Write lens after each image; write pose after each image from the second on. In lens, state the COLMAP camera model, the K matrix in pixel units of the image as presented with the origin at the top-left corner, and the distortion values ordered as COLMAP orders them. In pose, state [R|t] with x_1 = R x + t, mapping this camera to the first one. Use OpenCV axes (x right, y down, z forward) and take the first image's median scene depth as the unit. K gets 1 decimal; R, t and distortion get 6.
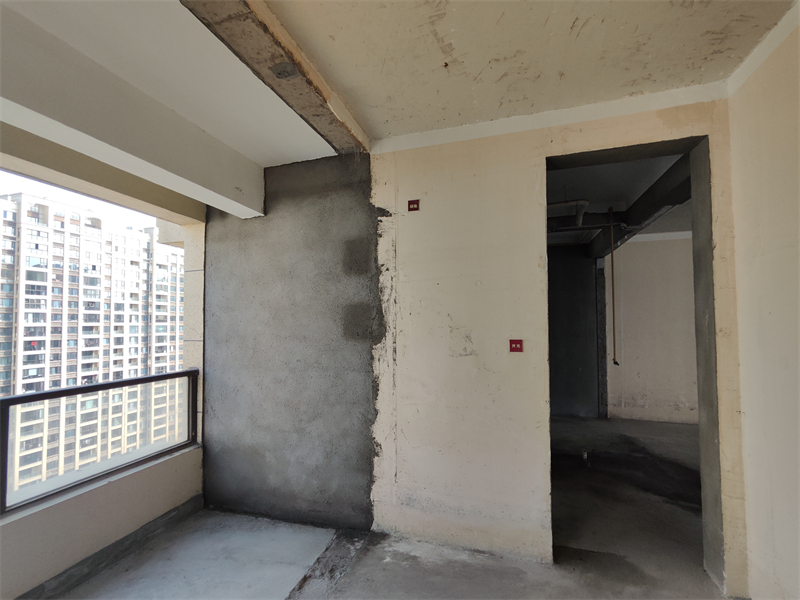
lens RADIAL K [[365.5, 0, 401.2], [0, 365.5, 314.0], [0, 0, 1]] dist [-0.006929, 0.009233]
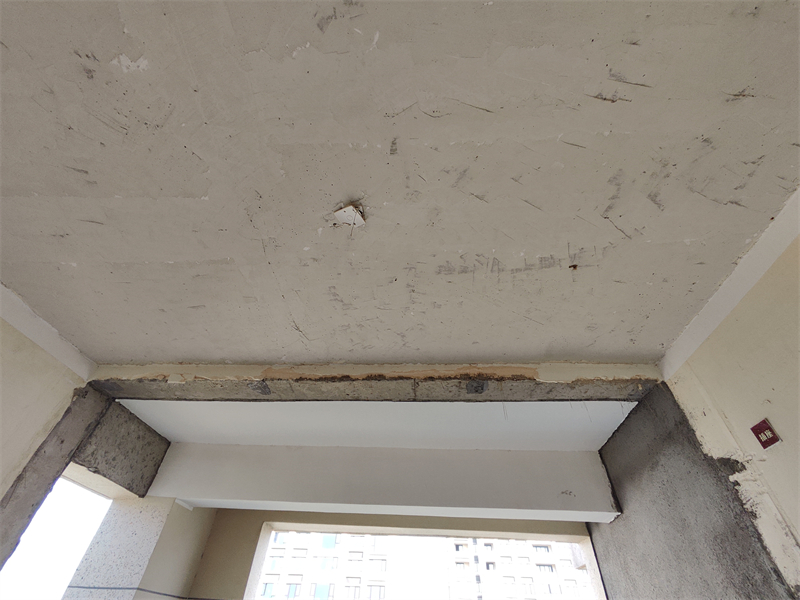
lens RADIAL K [[358.1, 0, 402.4], [0, 358.1, 306.3], [0, 0, 1]] dist [-0.003763, -0.000303]
pose [[0.236640, -0.655138, -0.717493, 0.372903], [-0.006805, 0.737331, -0.675497, -0.091365], [0.971574, 0.164732, 0.170024, 0.398743]]
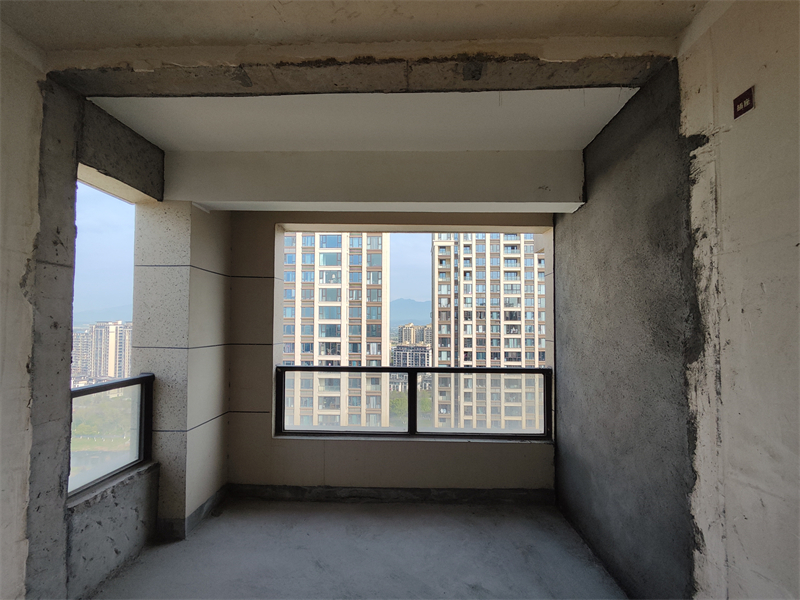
lens RADIAL K [[361.4, 0, 401.7], [0, 361.4, 312.5], [0, 0, 1]] dist [0.015339, -0.010441]
pose [[0.251089, -0.021733, -0.967720, 0.397846], [0.019623, 0.999657, -0.017359, 0.001443], [0.967765, -0.014631, 0.251430, 0.384832]]
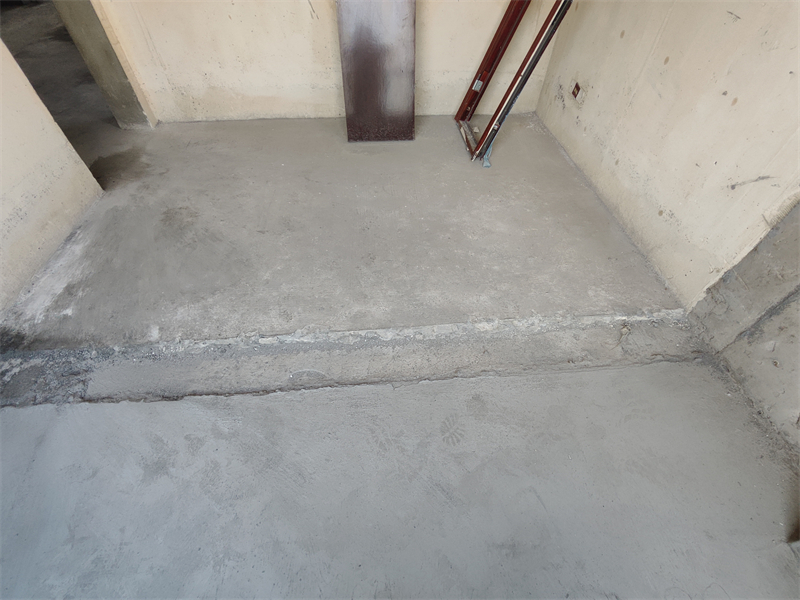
lens RADIAL K [[372.5, 0, 402.5], [0, 372.5, 316.0], [0, 0, 1]] dist [0.000667, 0.000143]
pose [[-0.368190, -0.710928, 0.599180, -0.628229], [-0.033243, 0.654107, 0.755671, 0.097368], [-0.929156, 0.258312, -0.264469, 0.519352]]
